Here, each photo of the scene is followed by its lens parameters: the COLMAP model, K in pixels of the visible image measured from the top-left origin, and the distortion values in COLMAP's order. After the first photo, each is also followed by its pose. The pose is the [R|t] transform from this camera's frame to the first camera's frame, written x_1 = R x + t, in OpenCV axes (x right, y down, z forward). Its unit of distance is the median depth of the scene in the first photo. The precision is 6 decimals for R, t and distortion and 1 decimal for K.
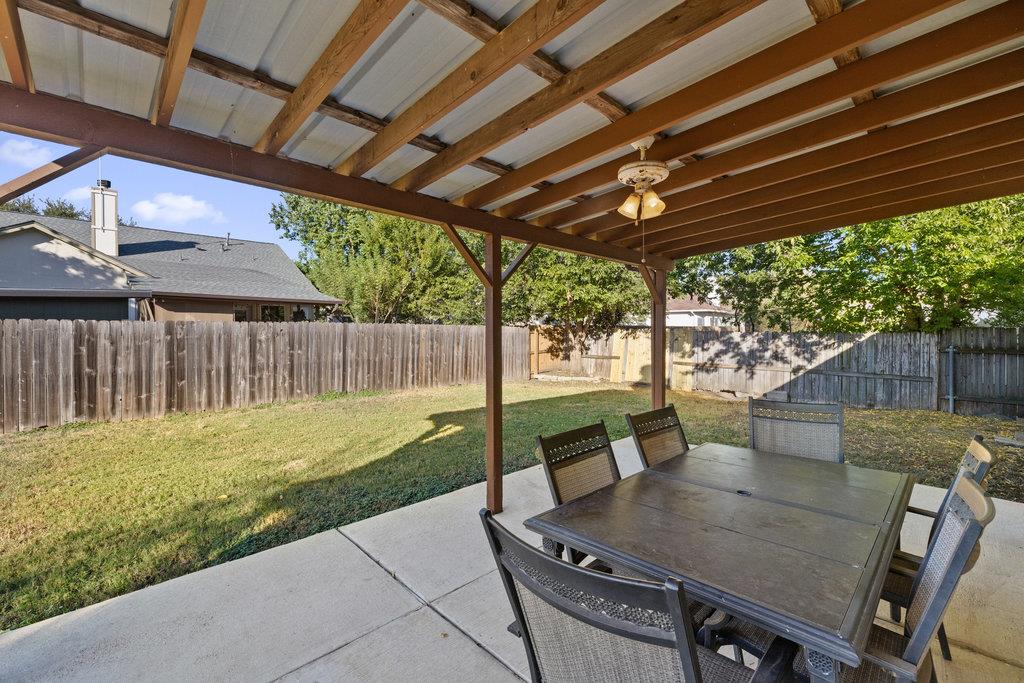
lens RADIAL K [[437.1, 0, 502.3], [0, 437.1, 342.0], [0, 0, 1]] dist [-0.003470, 0.001049]
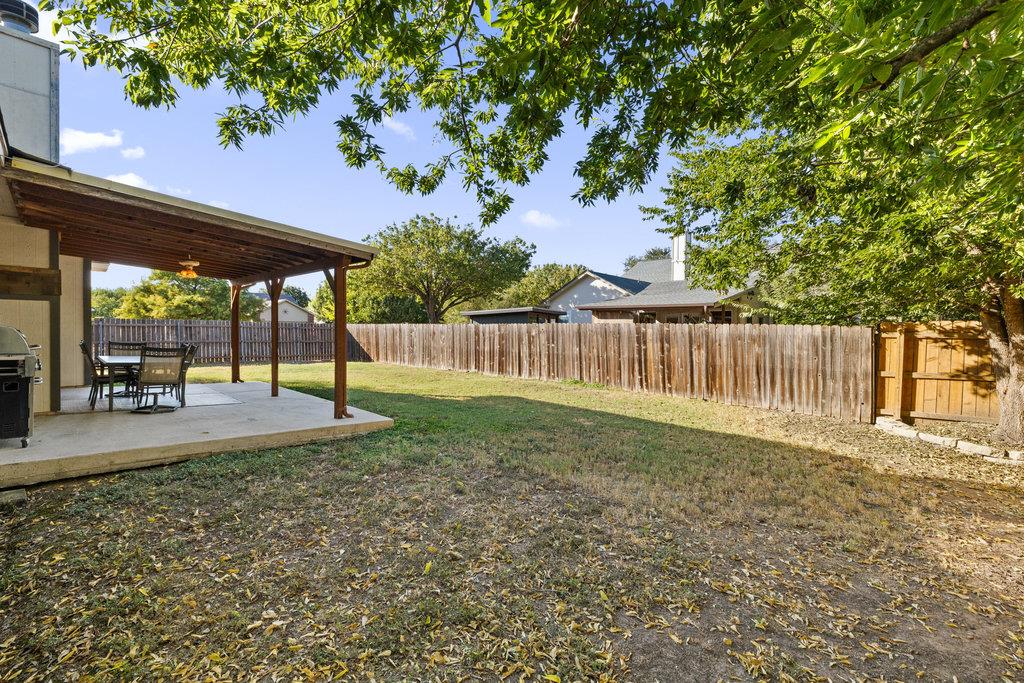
lens RADIAL K [[437.1, 0, 501.4], [0, 437.1, 331.6], [0, 0, 1]] dist [-0.003470, 0.001049]
pose [[0.051184, -0.002644, -0.998686, 0.942483], [-0.046226, 0.998918, -0.005013, -0.005728], [0.997619, 0.046422, 0.051006, 0.820387]]
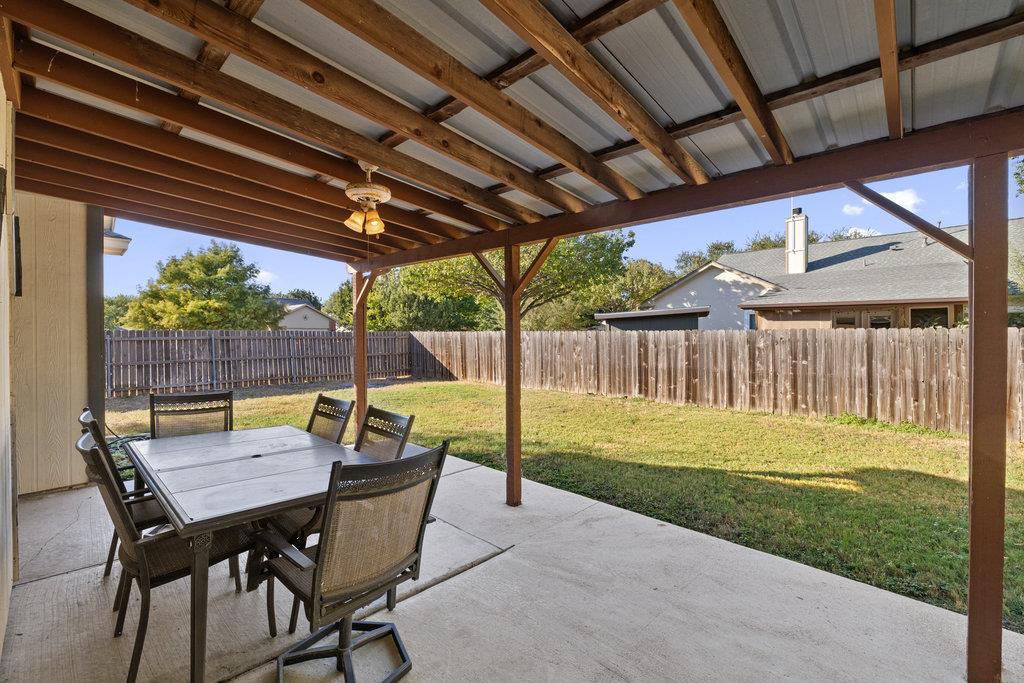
lens RADIAL K [[437.1, 0, 502.3], [0, 437.1, 330.8], [0, 0, 1]] dist [-0.003470, 0.001049]
pose [[0.057031, -0.011538, -0.998306, 0.425520], [-0.031159, 0.999426, -0.013331, -0.012000], [0.997886, 0.031866, 0.056639, 0.348692]]
